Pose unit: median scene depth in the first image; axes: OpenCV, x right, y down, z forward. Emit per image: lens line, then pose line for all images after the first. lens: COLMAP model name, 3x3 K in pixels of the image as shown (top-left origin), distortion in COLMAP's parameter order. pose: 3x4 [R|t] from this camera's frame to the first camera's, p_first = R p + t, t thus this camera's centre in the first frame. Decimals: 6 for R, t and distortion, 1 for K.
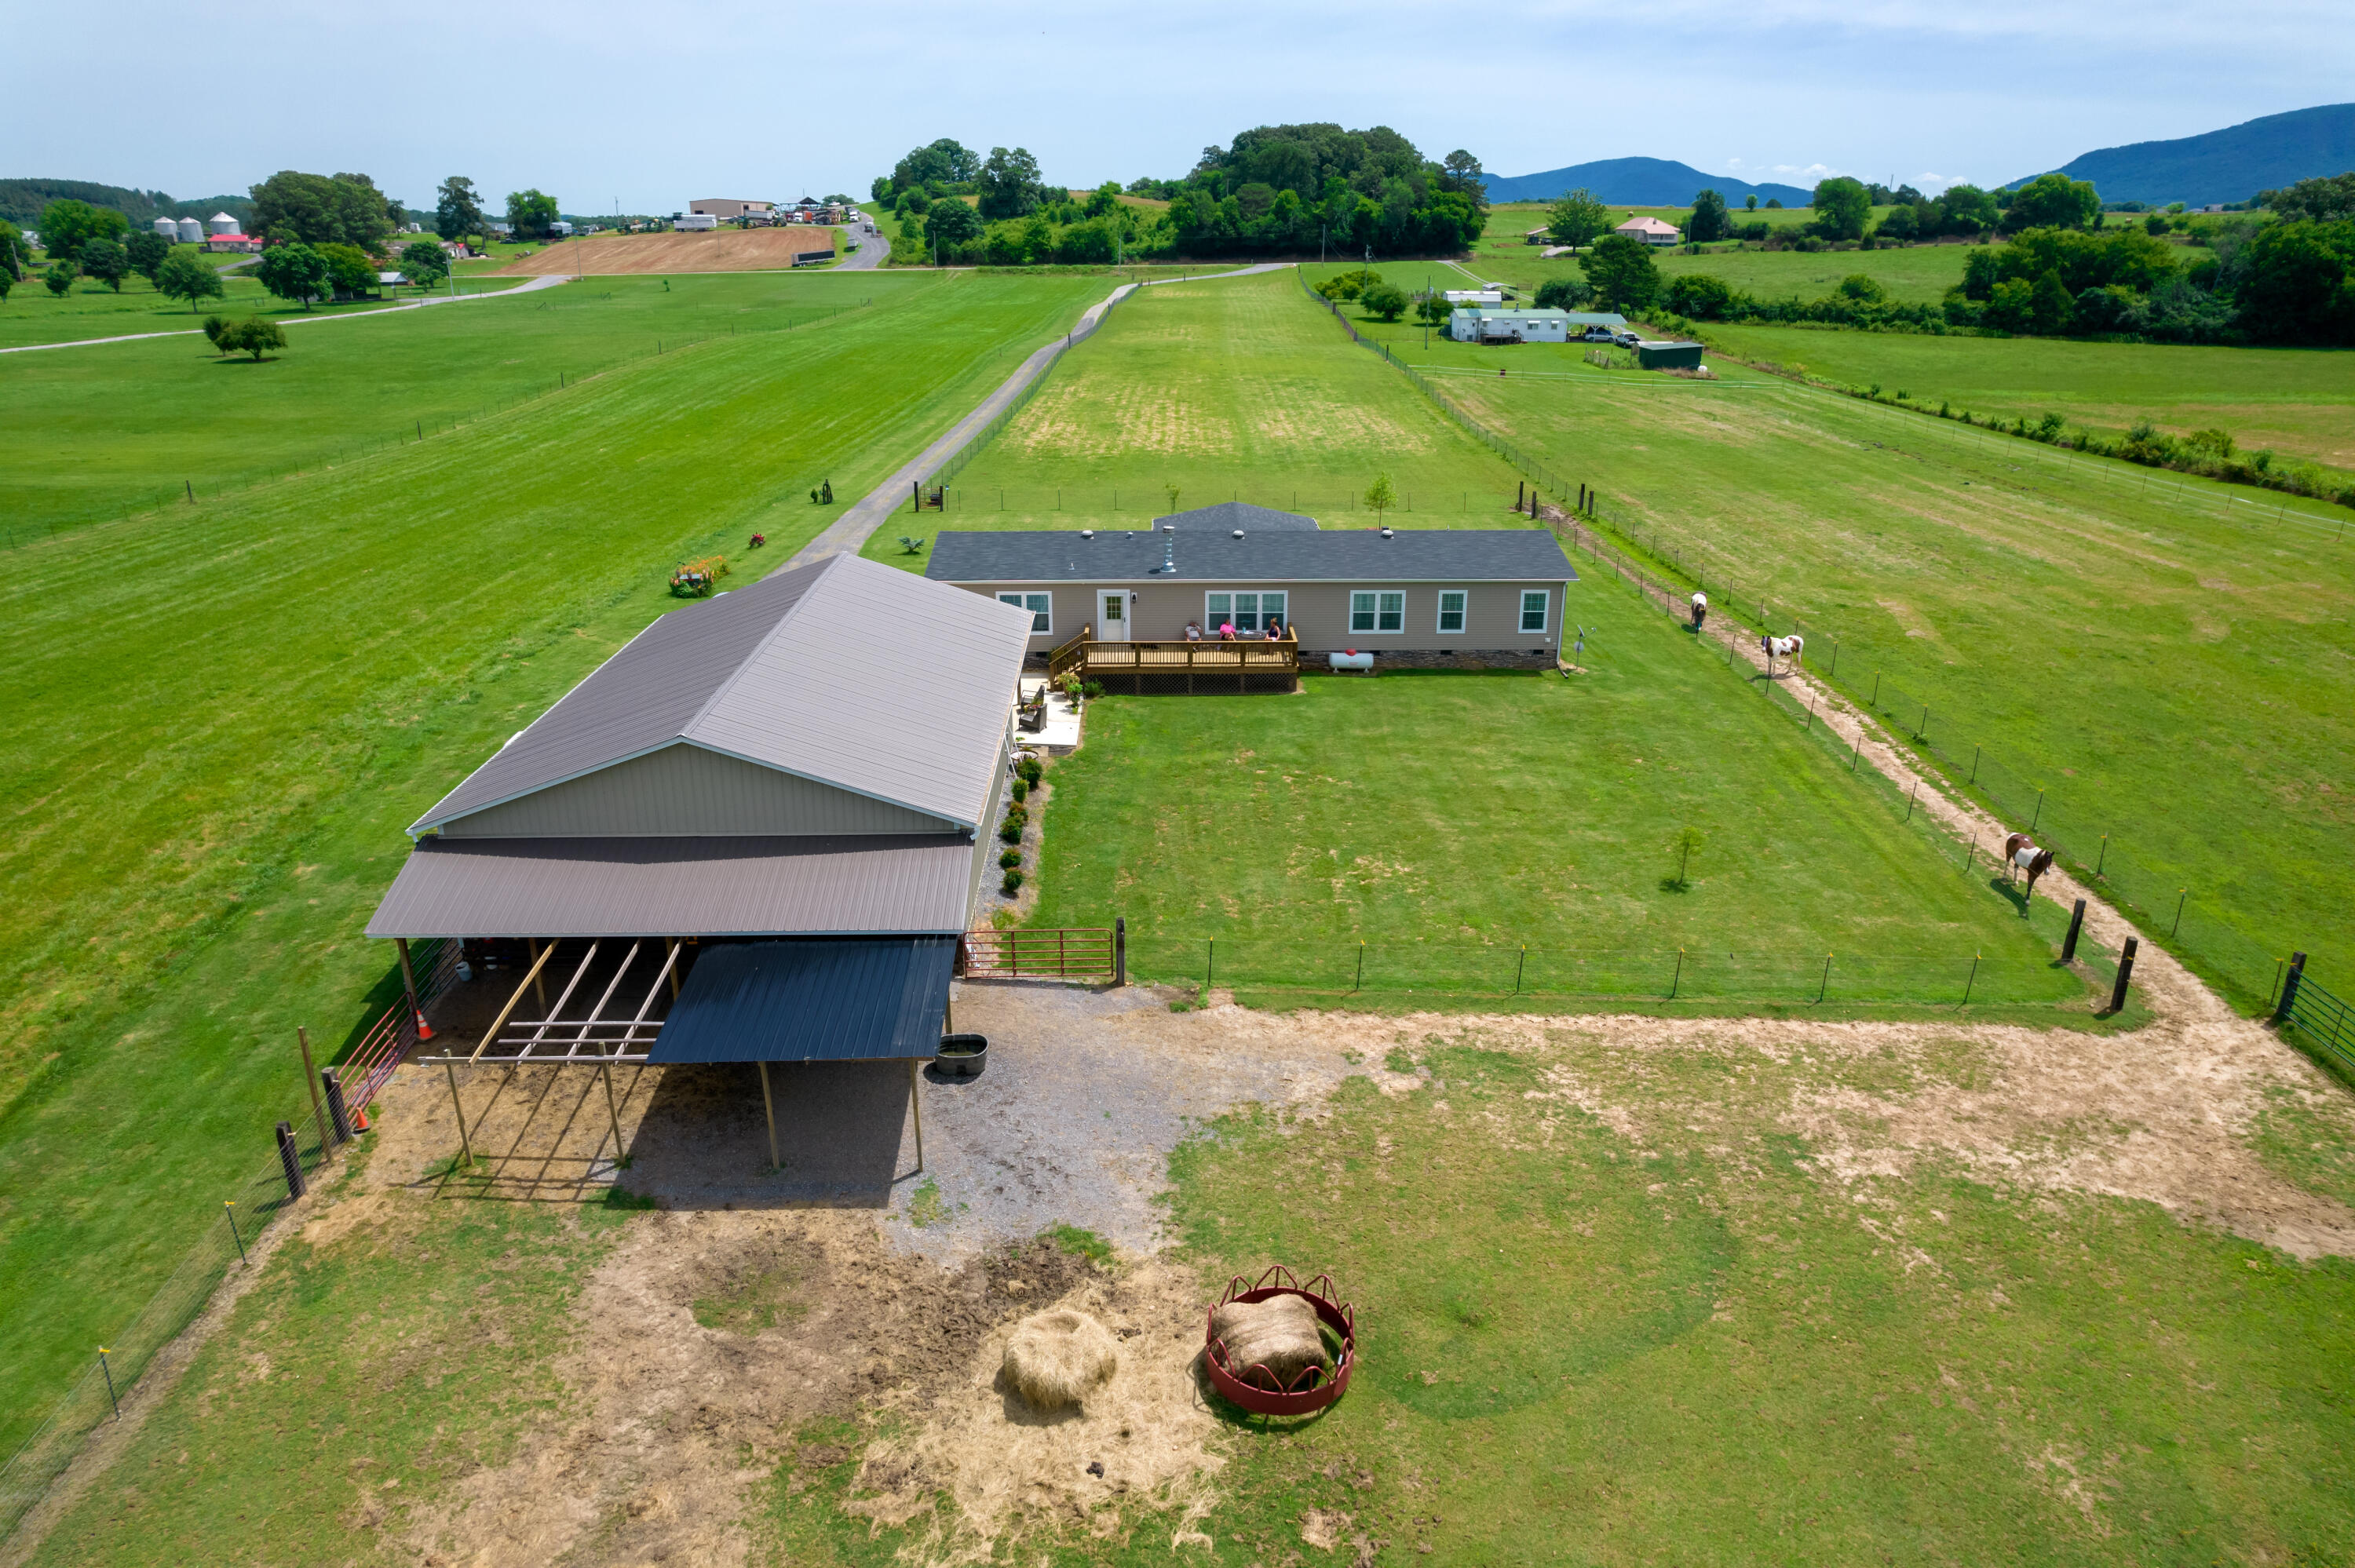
lens RADIAL K [[1511.2, 0, 1183.9], [0, 1511.2, 795.9], [0, 0, 1]] dist [-0.085360, 0.076925]
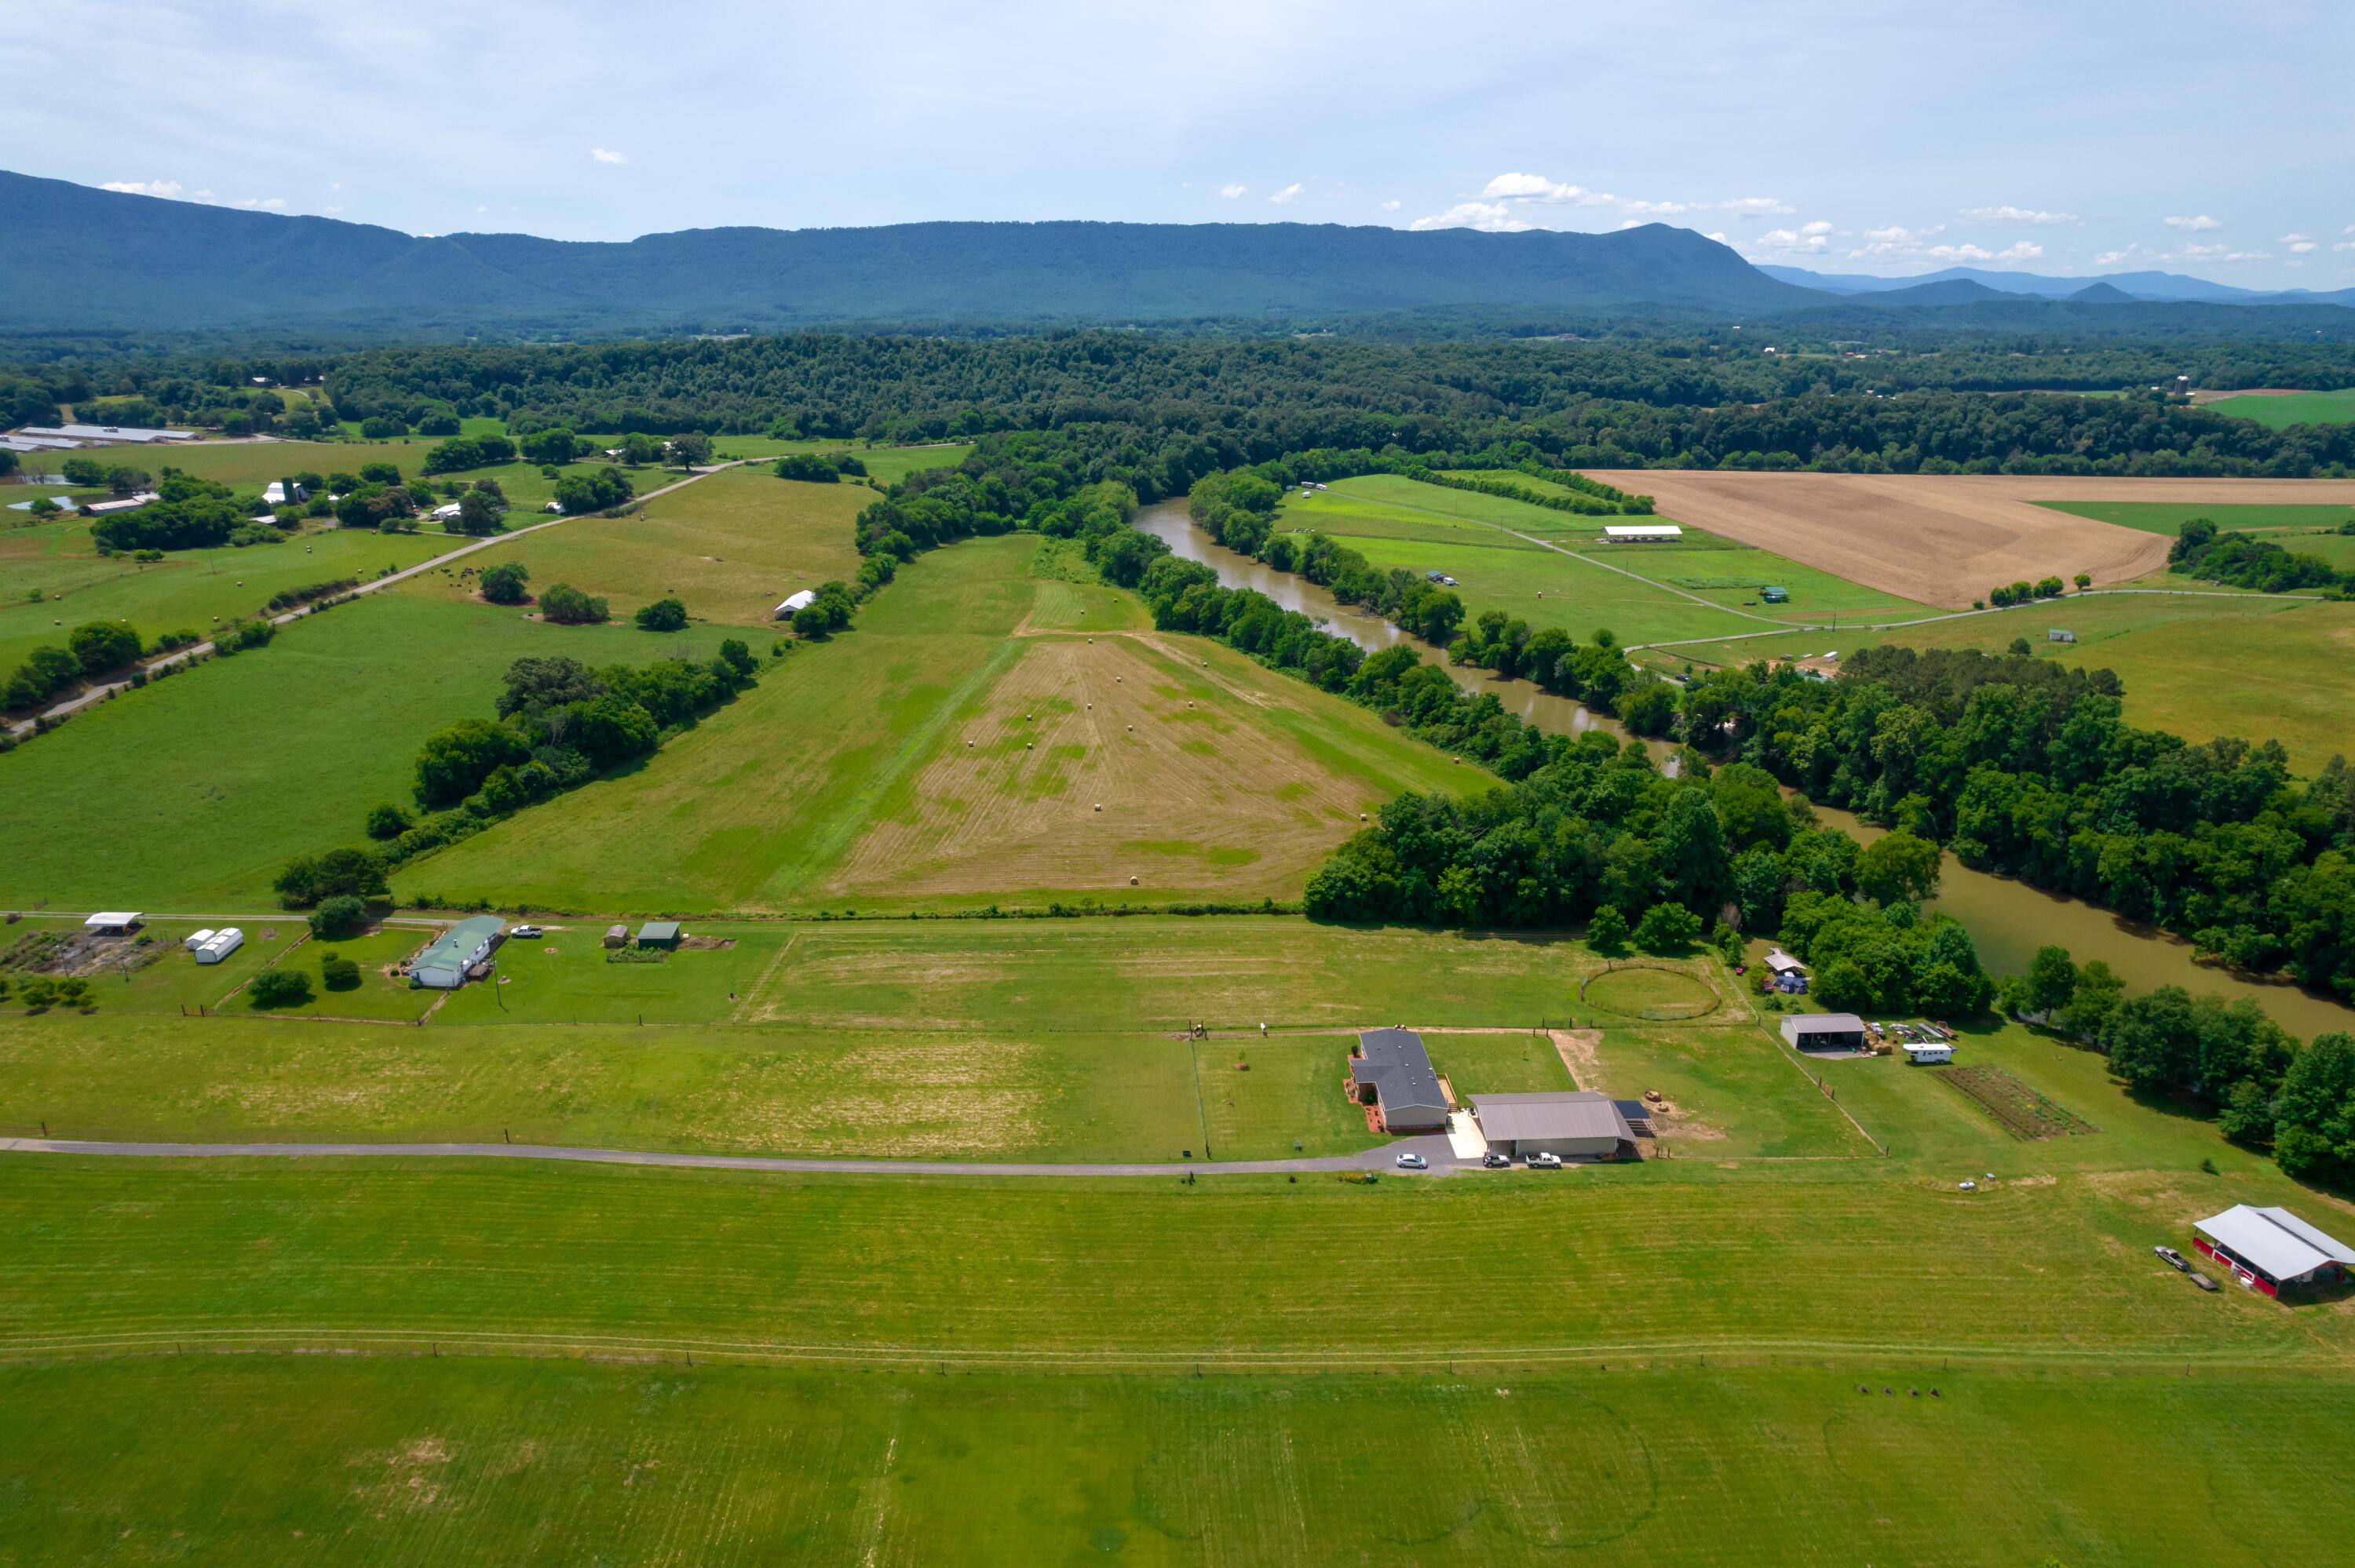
lens RADIAL K [[1511.2, 0, 1183.9], [0, 1511.2, 795.9], [0, 0, 1]] dist [-0.085360, 0.076925]
pose [[-0.025909, -0.318284, 0.947641, -0.962569], [0.349115, 0.885391, 0.306921, -0.615524], [-0.936722, 0.338788, 0.088179, 0.265289]]
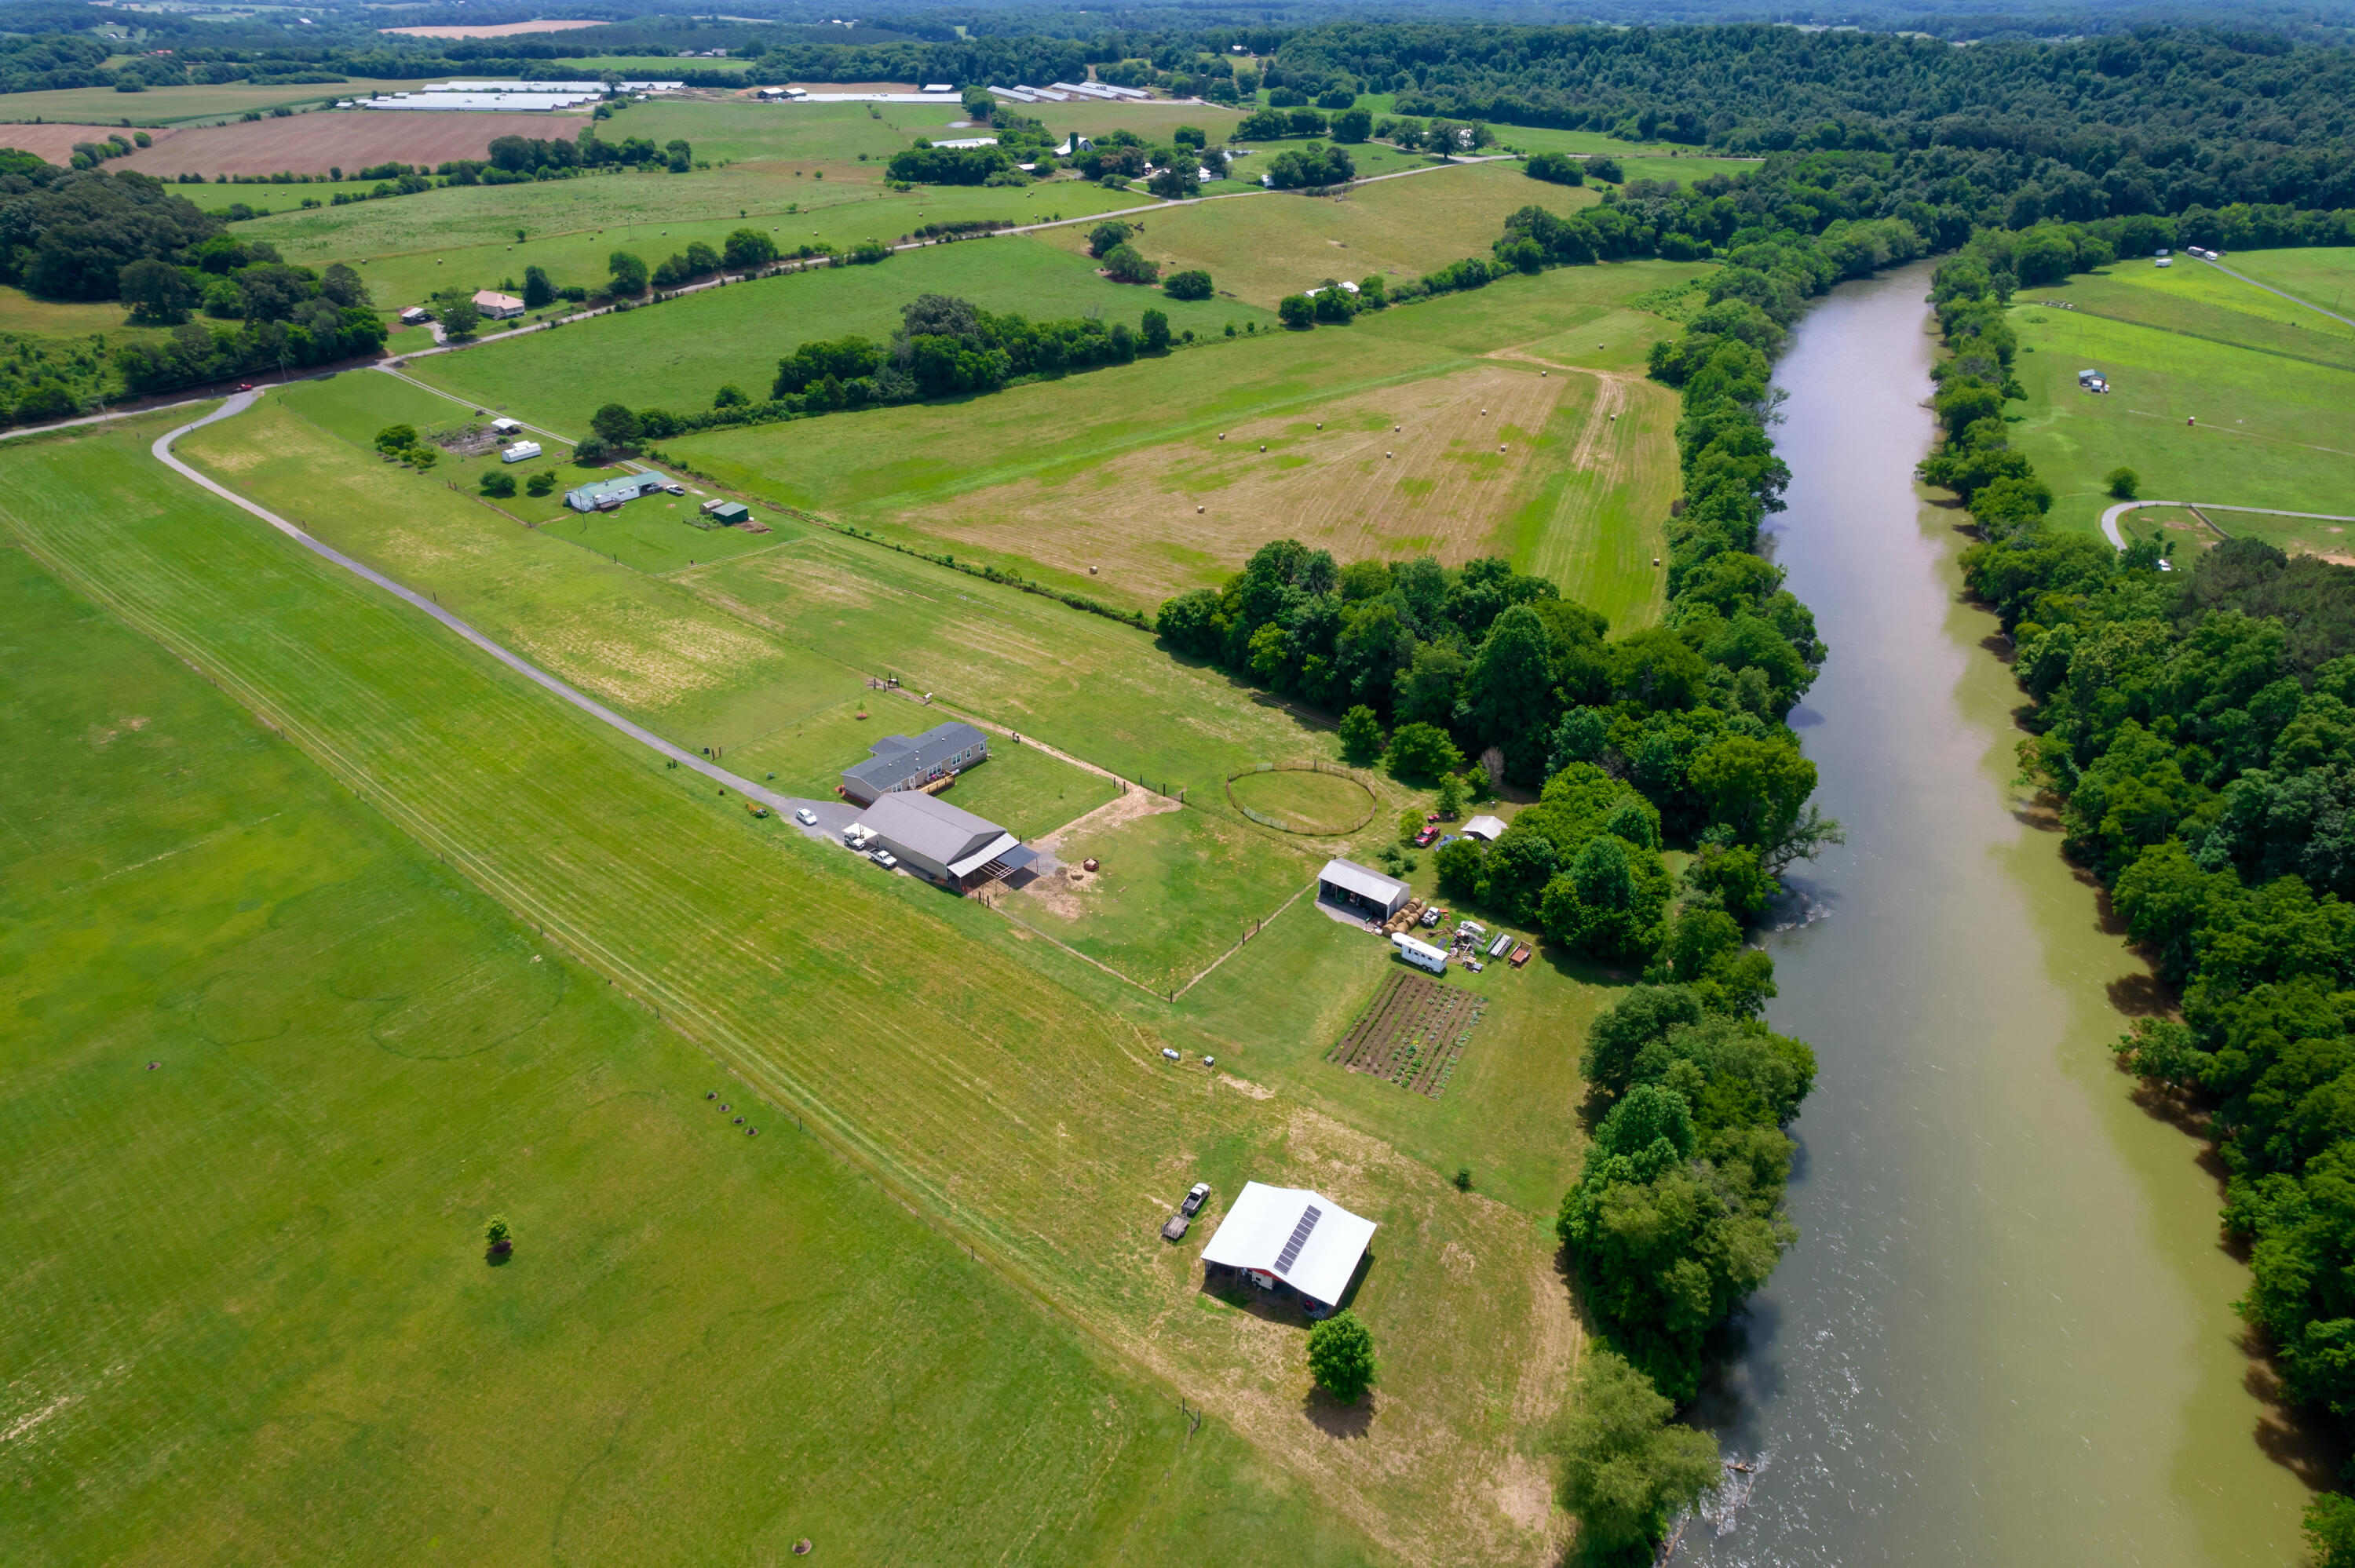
lens RADIAL K [[1511.2, 0, 1183.9], [0, 1511.2, 795.9], [0, 0, 1]] dist [-0.085360, 0.076925]
pose [[0.638180, -0.372341, 0.673861, -0.652370], [0.266983, 0.927990, 0.259914, -0.263041], [-0.722113, 0.014038, 0.691633, -0.672704]]
